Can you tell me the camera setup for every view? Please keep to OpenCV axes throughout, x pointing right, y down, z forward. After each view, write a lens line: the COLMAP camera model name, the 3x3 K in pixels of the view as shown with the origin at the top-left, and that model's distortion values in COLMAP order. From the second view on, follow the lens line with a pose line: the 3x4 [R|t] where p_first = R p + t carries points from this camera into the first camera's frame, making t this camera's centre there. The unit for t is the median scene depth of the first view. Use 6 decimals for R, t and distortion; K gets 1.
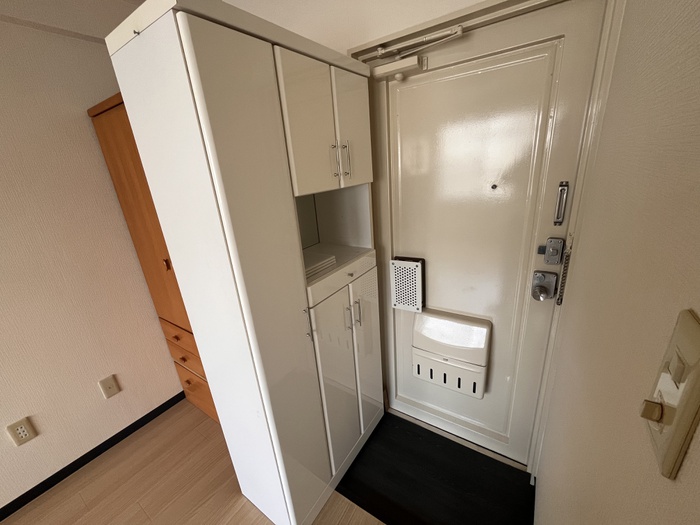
lens RADIAL K [[284.1, 0, 350.0], [0, 284.1, 262.5], [0, 0, 1]] dist [-0.001306, -0.000105]
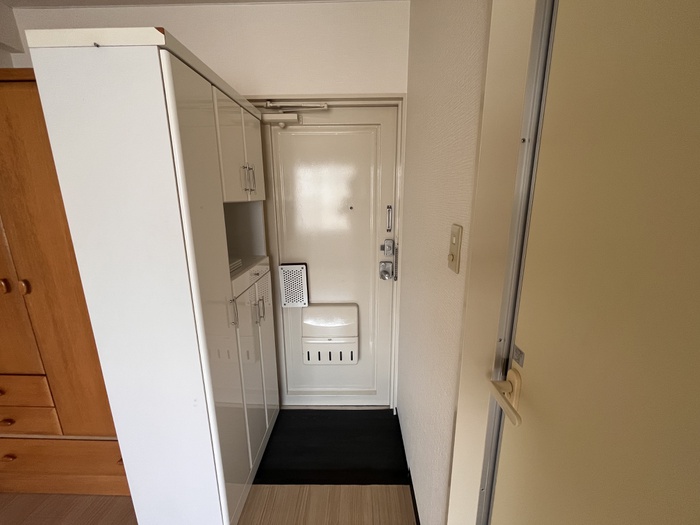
lens RADIAL K [[284.1, 0, 350.0], [0, 284.1, 262.5], [0, 0, 1]] dist [-0.001306, -0.000105]
pose [[0.840369, -0.049851, 0.539718, -0.300538], [0.117472, 0.988845, -0.091576, 0.144880], [-0.529132, 0.140360, 0.836850, -0.194149]]
